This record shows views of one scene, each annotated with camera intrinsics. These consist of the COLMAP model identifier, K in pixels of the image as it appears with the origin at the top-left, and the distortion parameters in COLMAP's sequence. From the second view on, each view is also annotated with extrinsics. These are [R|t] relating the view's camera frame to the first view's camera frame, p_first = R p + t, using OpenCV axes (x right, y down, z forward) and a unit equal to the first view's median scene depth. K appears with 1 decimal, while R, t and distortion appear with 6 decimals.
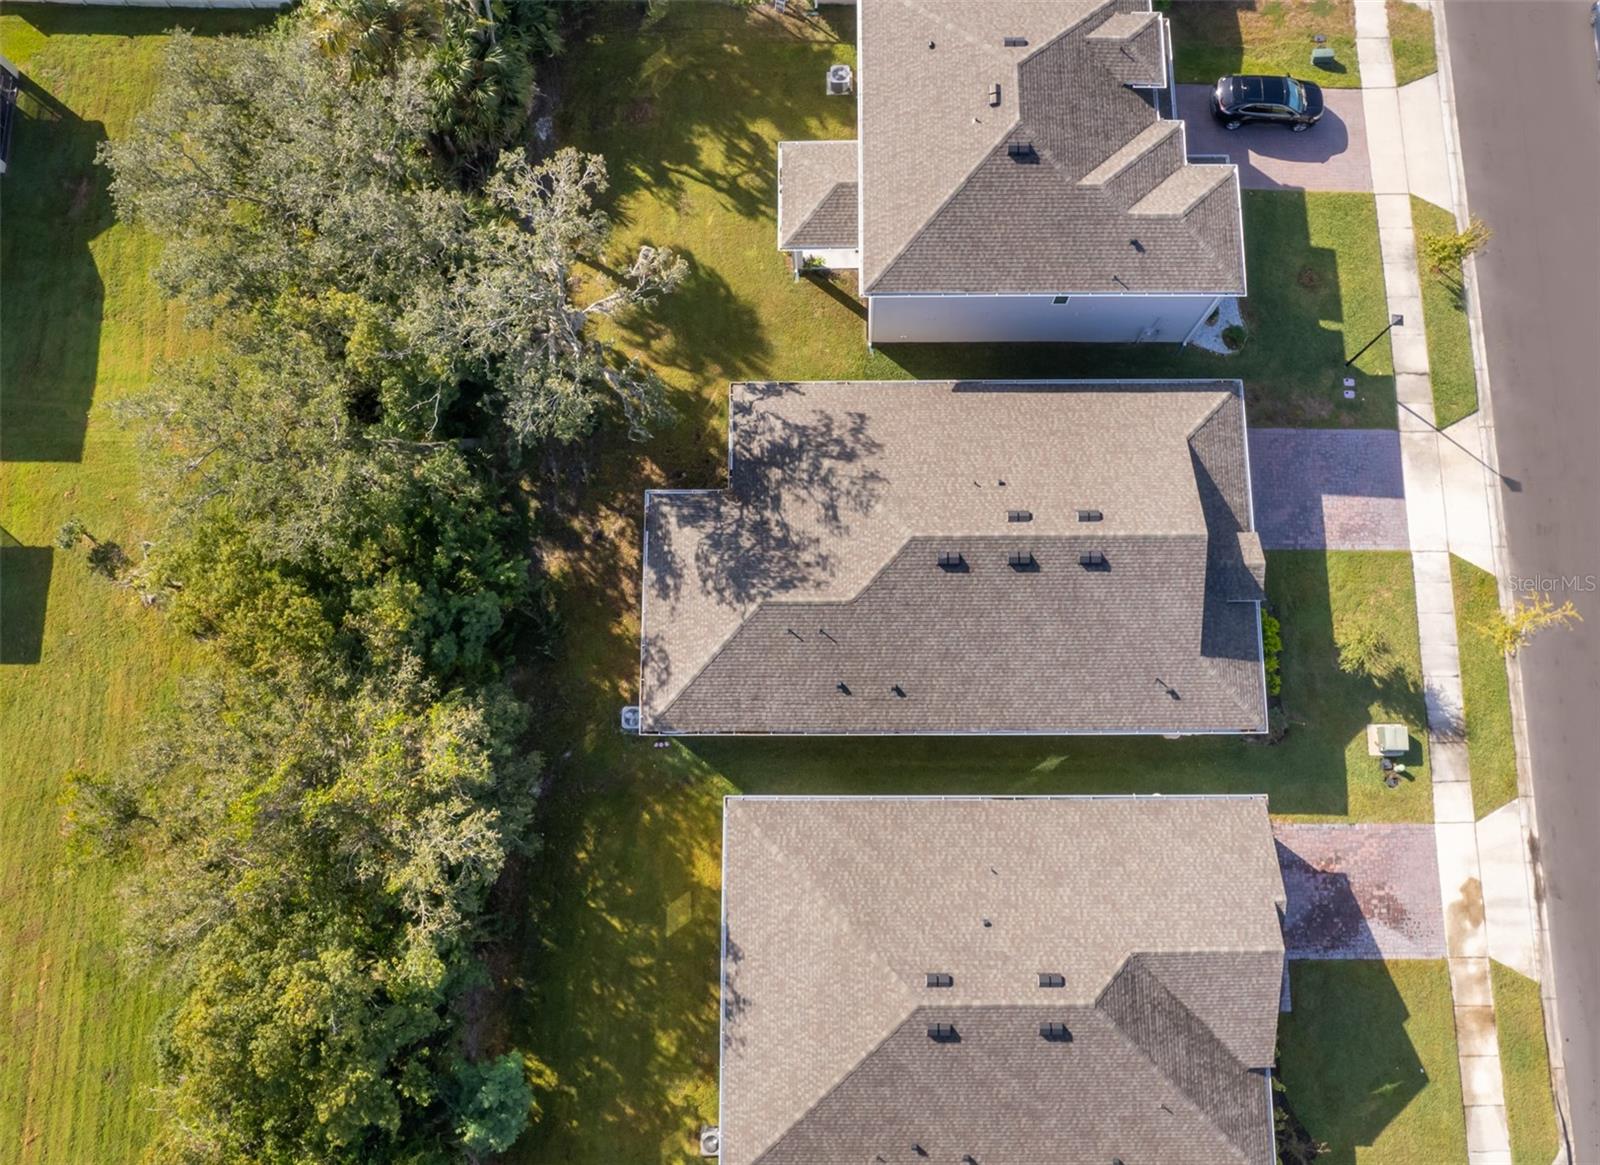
lens RADIAL K [[1235.6, 0, 805.6], [0, 1235.6, 574.2], [0, 0, 1]] dist [-0.057526, 0.033219]
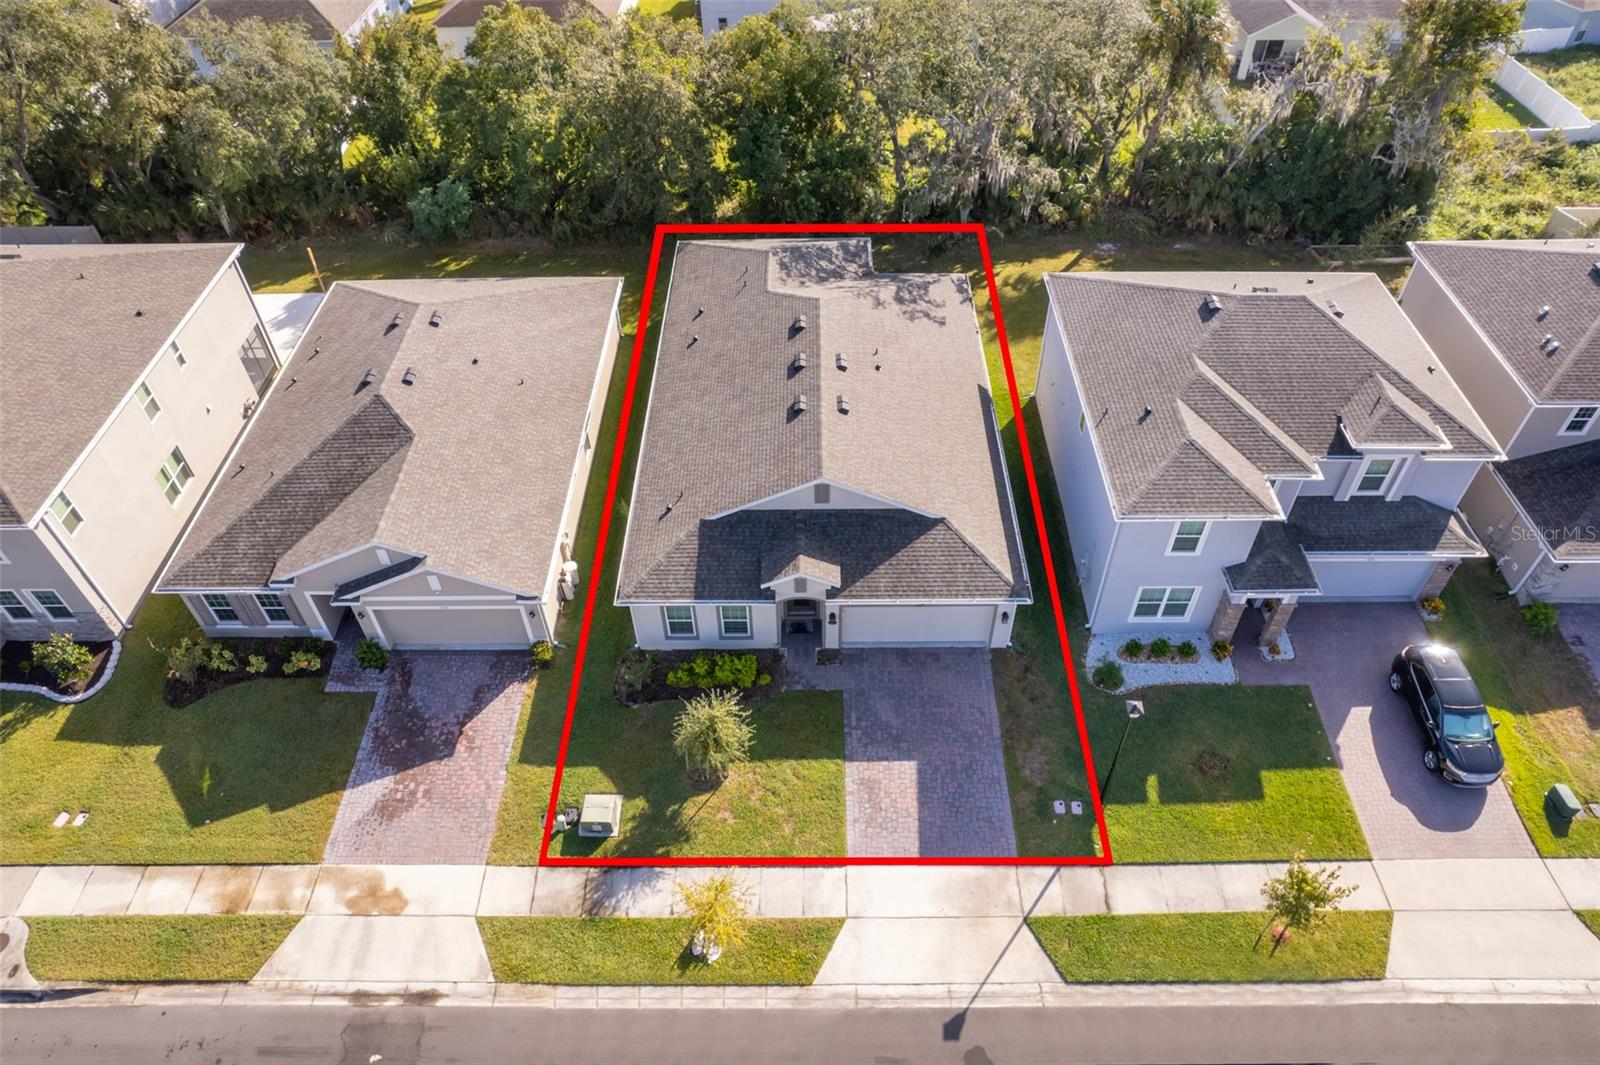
lens RADIAL K [[1050.5, 0, 784.6], [0, 1050.5, 536.5], [0, 0, 1]] dist [-0.043093, 0.009410]
pose [[-0.015902, 0.727578, -0.685840, 0.830643], [-0.978873, 0.128515, 0.159033, -0.114567], [0.203850, 0.673880, 0.710163, 0.436304]]
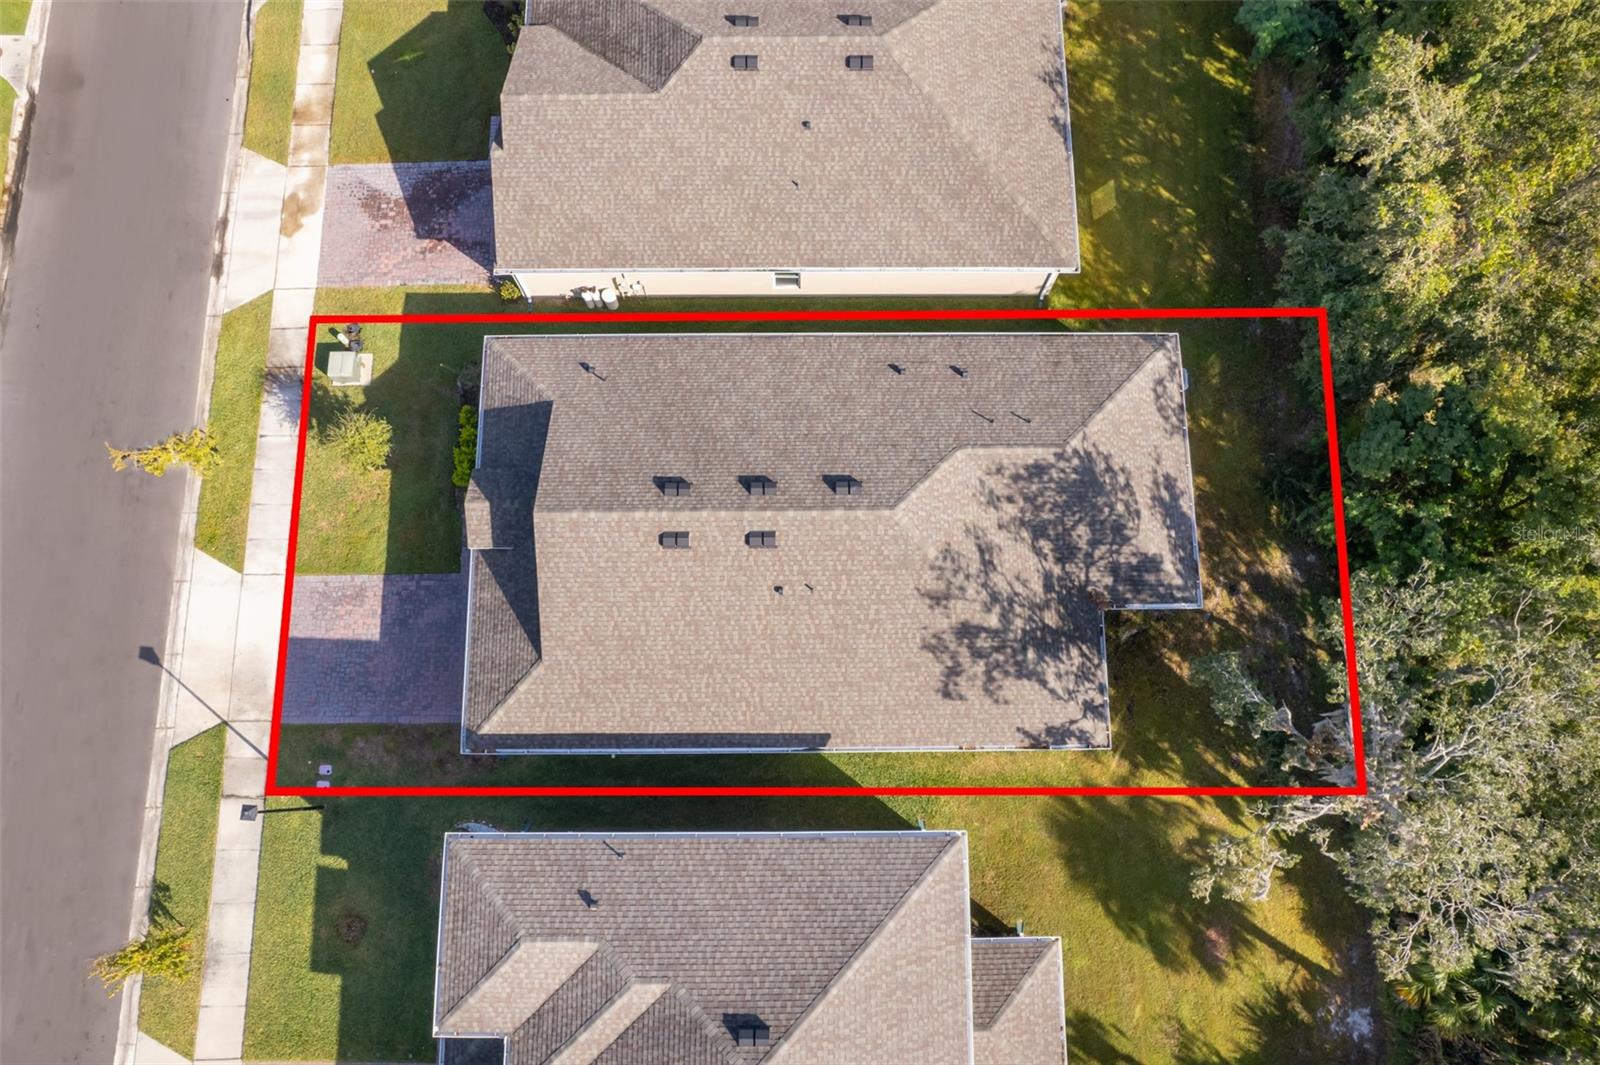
lens RADIAL K [[1050.5, 0, 809.2], [0, 1050.5, 536.6], [0, 0, 1]] dist [-0.043093, 0.009410]
pose [[-0.999913, 0.008571, 0.009993, 0.126954], [-0.003996, -0.920847, 0.389904, -0.298191], [0.012544, 0.389830, 0.920801, 0.338631]]
